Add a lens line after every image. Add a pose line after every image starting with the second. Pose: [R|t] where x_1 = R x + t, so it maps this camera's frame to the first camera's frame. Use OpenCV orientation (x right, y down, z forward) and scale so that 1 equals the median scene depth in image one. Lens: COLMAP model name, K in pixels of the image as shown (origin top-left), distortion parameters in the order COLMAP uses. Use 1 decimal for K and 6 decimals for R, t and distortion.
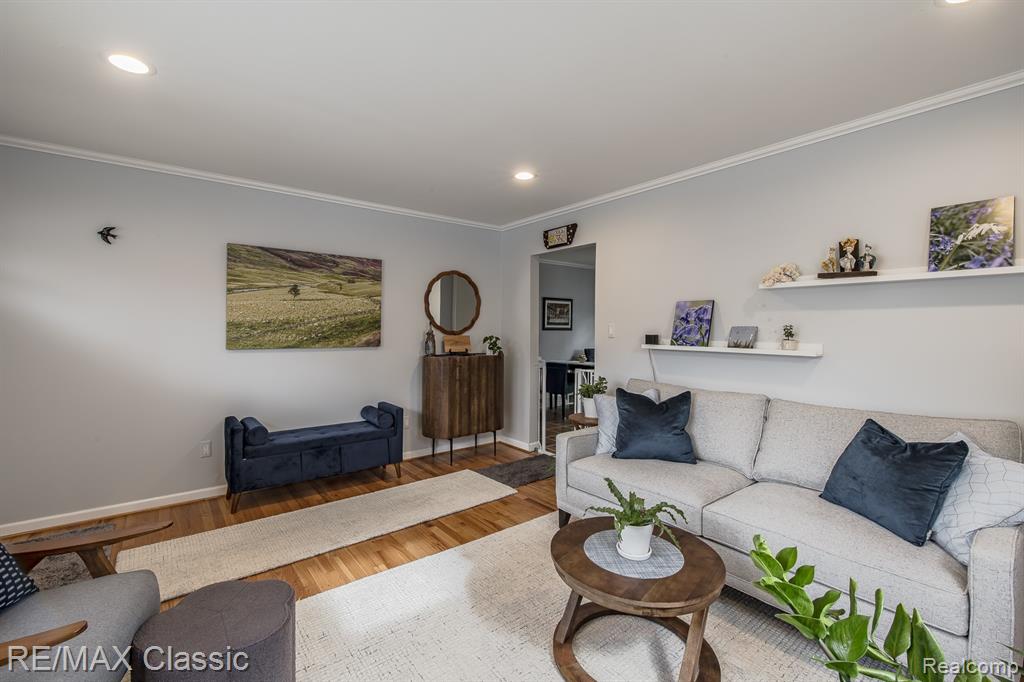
lens RADIAL K [[445.0, 0, 508.4], [0, 445.0, 327.1], [0, 0, 1]] dist [0.002294, 0.000483]
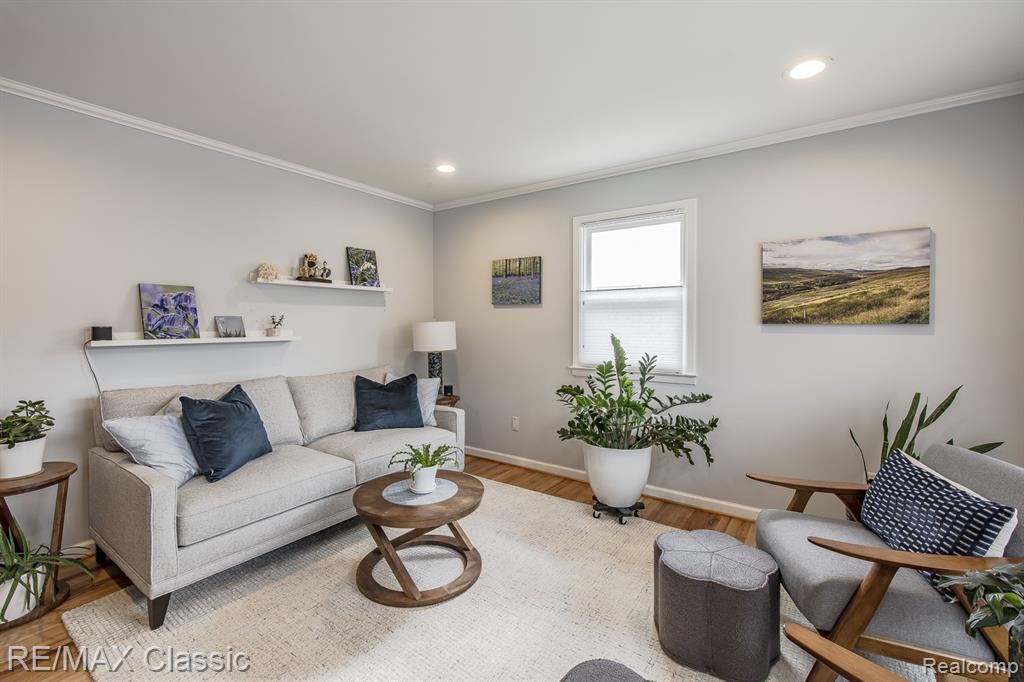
lens RADIAL K [[445.0, 0, 508.4], [0, 445.0, 327.1], [0, 0, 1]] dist [0.002294, 0.000483]
pose [[-0.281311, -0.019253, 0.959424, -0.580146], [-0.007872, 0.999811, 0.017755, 0.000470], [-0.959584, -0.002558, -0.281409, 0.627453]]
